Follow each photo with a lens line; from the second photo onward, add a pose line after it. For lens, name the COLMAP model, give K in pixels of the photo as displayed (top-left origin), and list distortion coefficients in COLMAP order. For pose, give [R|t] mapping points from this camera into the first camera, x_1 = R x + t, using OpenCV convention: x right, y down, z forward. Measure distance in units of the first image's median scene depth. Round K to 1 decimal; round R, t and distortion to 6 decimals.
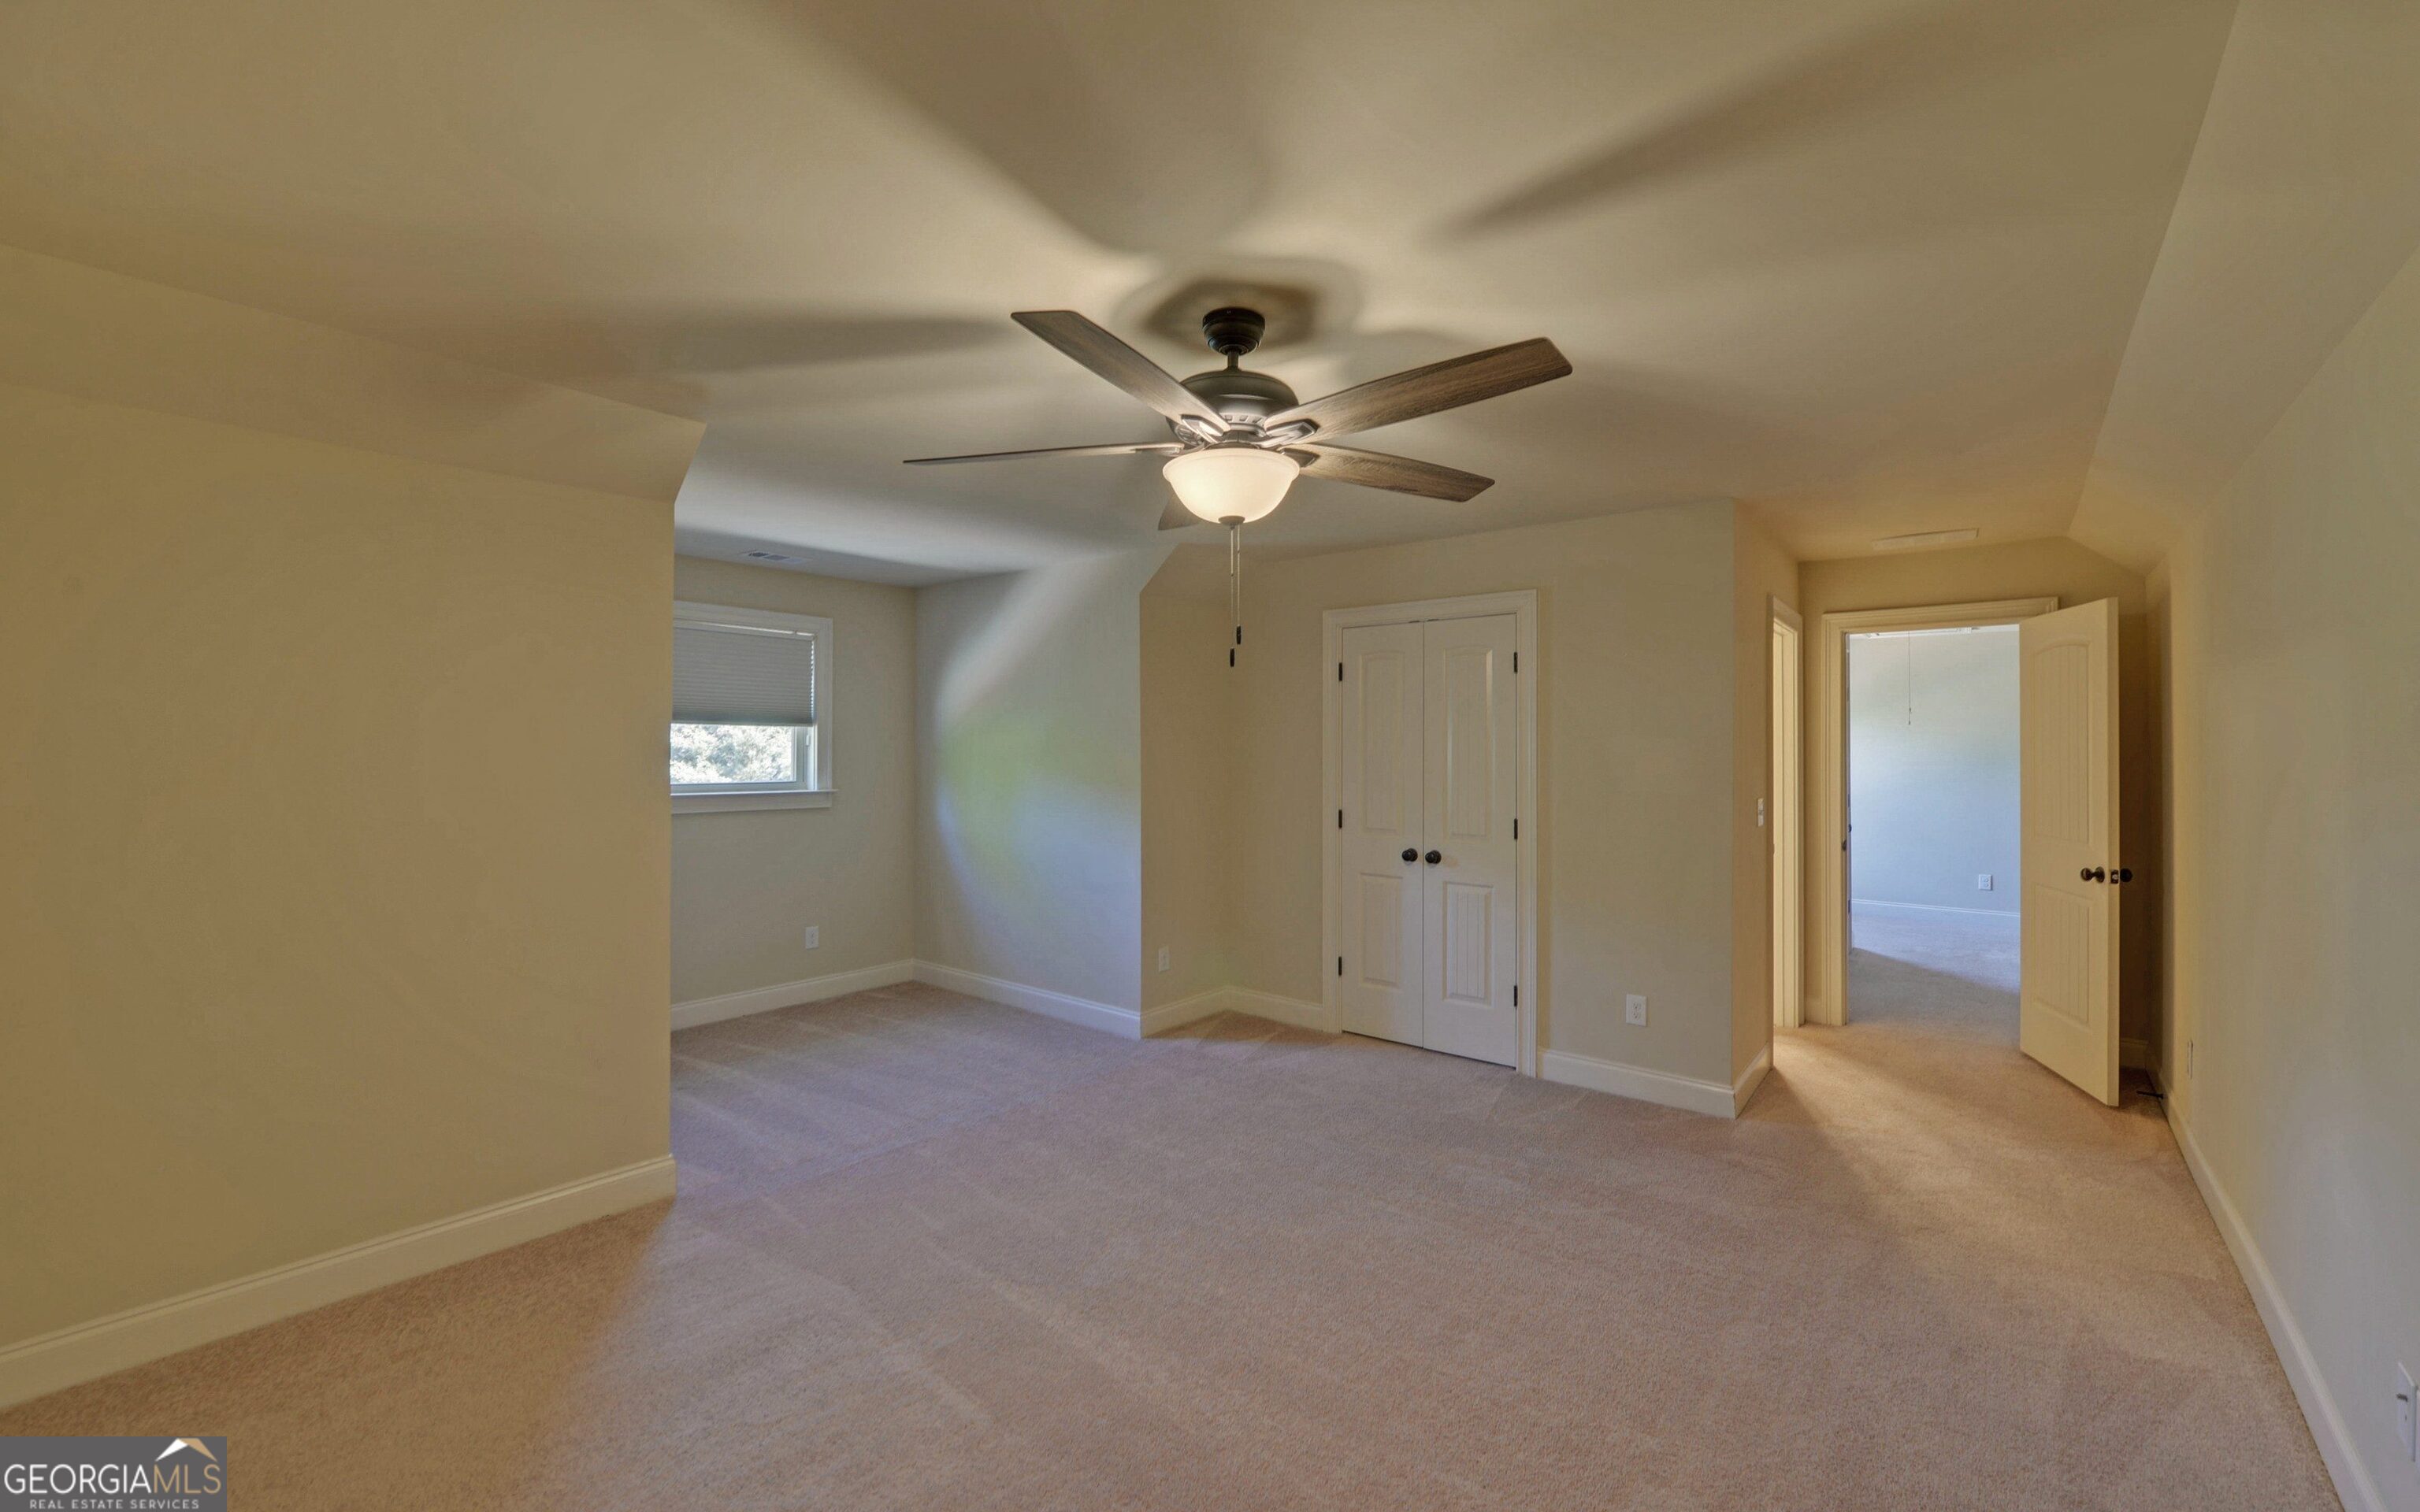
lens RADIAL K [[976.3, 0, 1209.3], [0, 976.3, 739.6], [0, 0, 1]] dist [-0.015623, -0.000318]
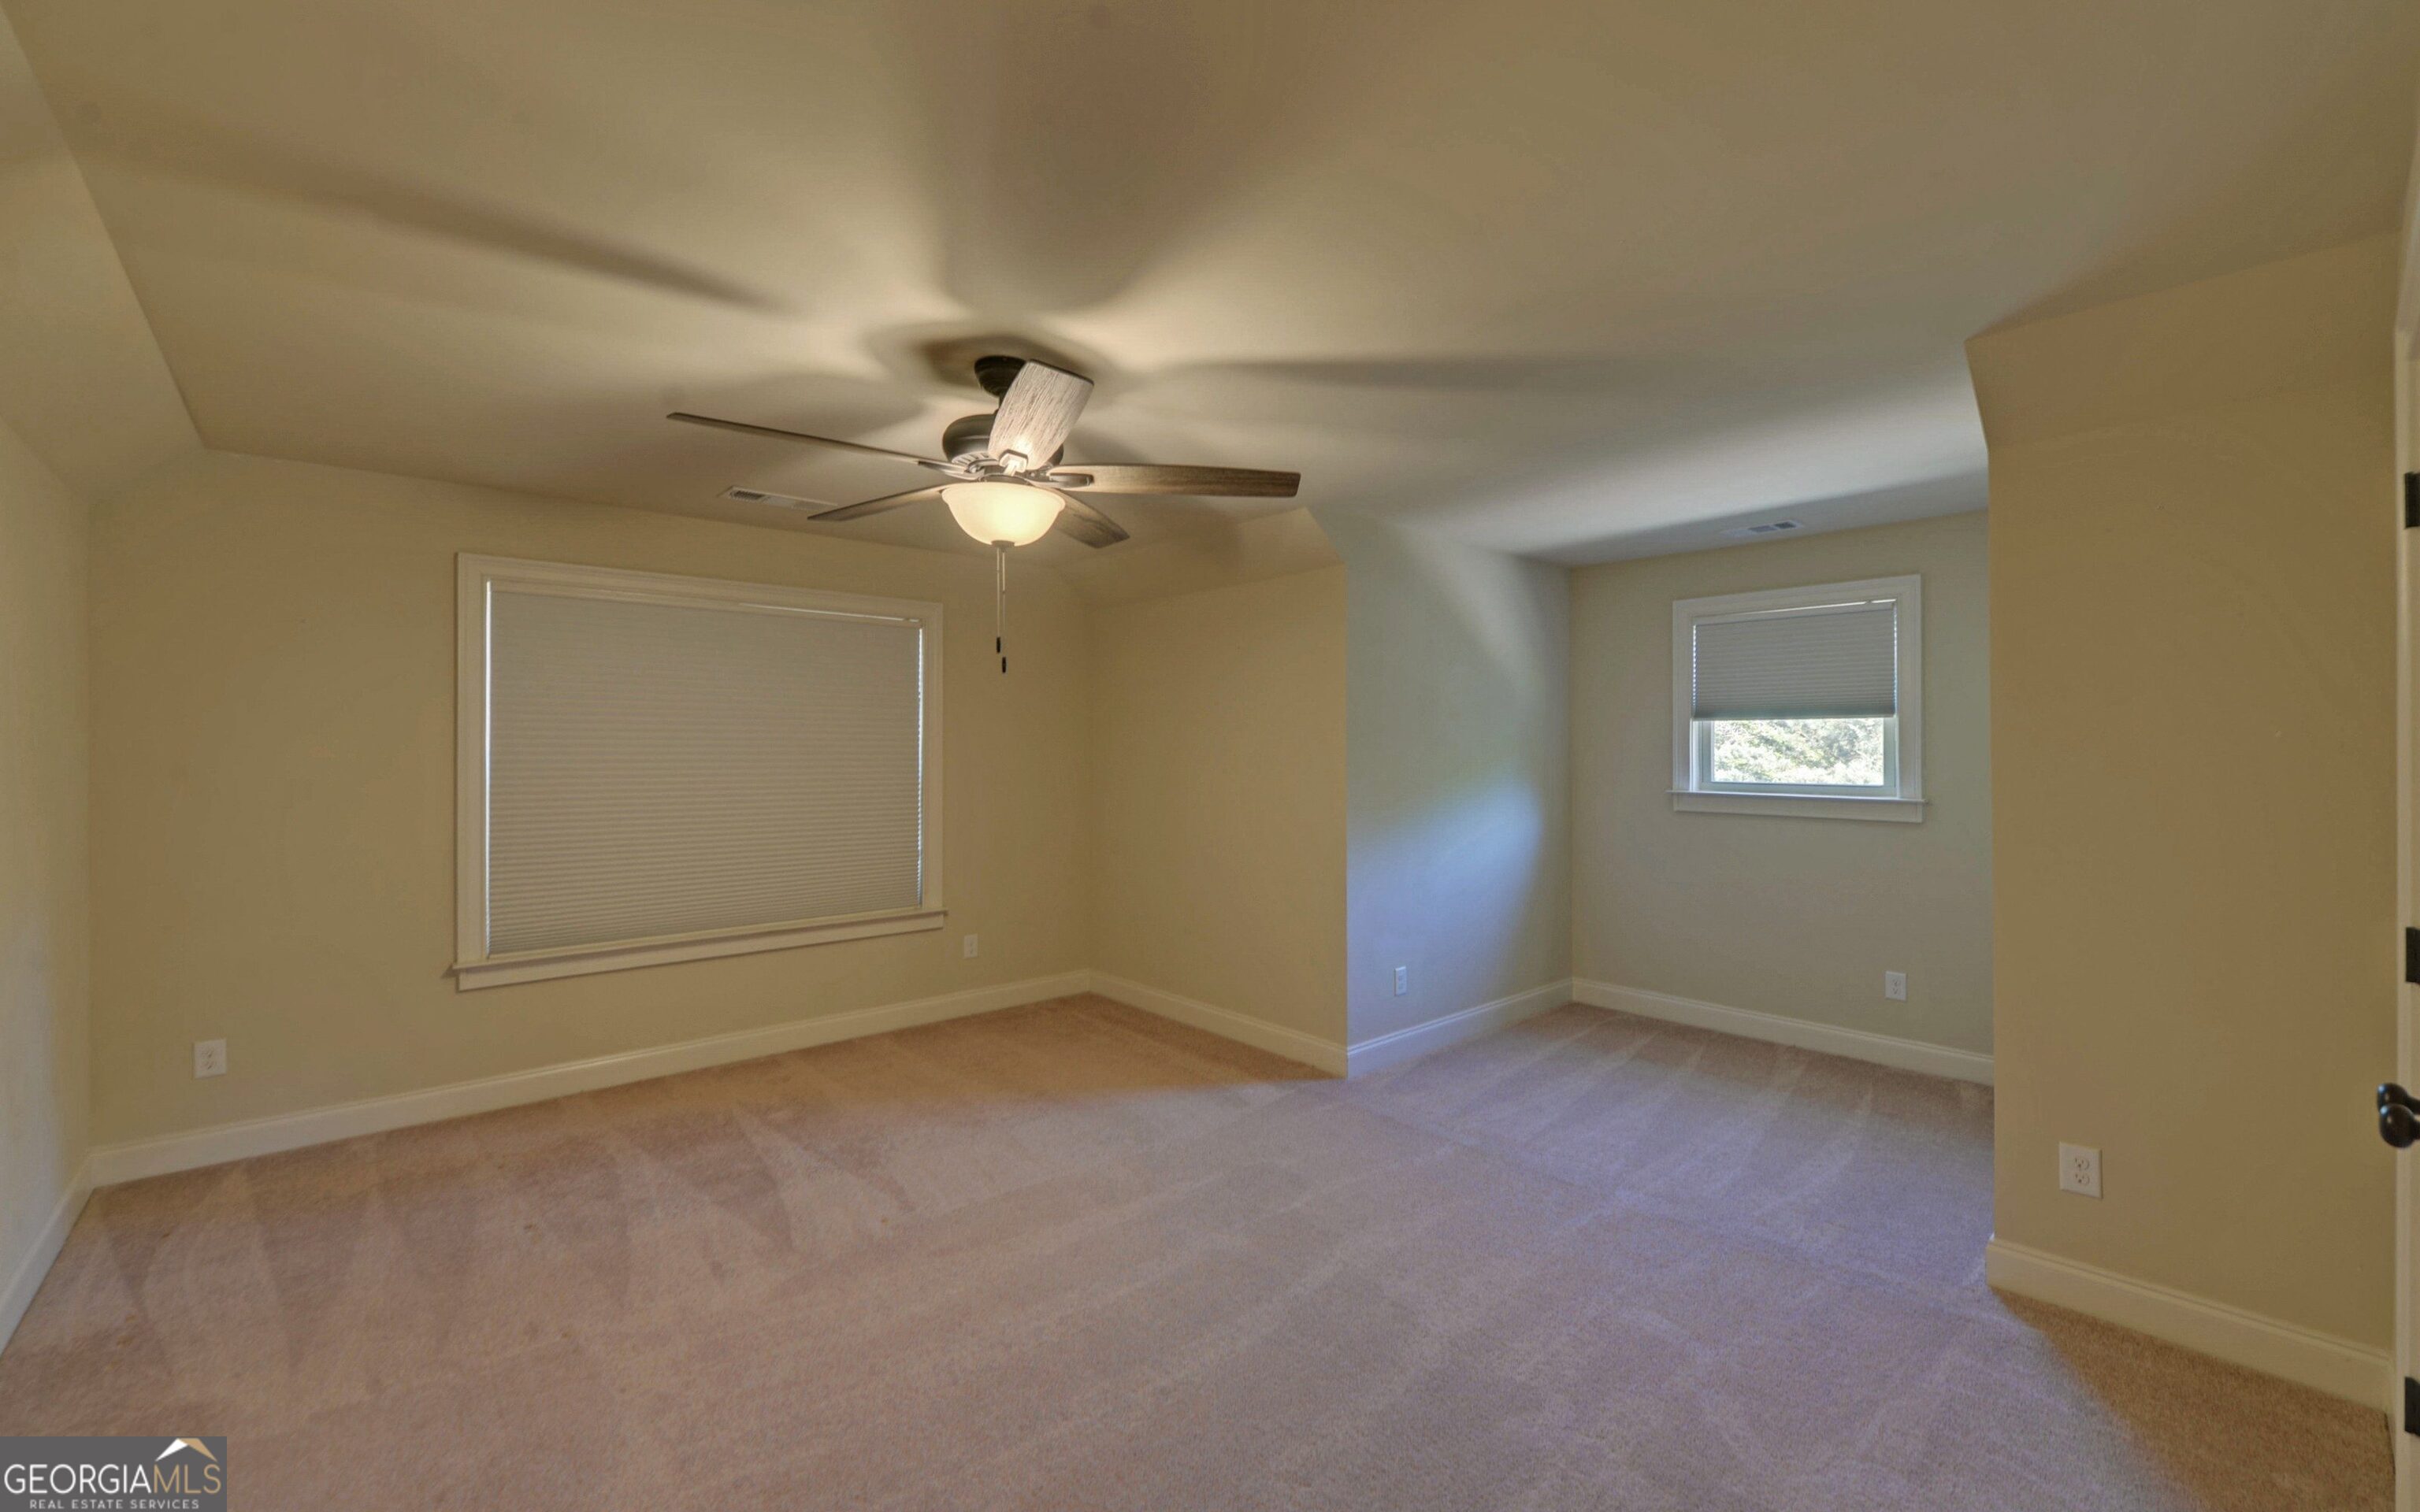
lens RADIAL K [[976.3, 0, 1209.3], [0, 976.3, 739.6], [0, 0, 1]] dist [-0.015623, -0.000318]
pose [[-0.145807, -0.004770, -0.989302, 0.505642], [0.007384, 0.999955, -0.005910, 0.005692], [0.989285, -0.008167, -0.145765, 0.635573]]
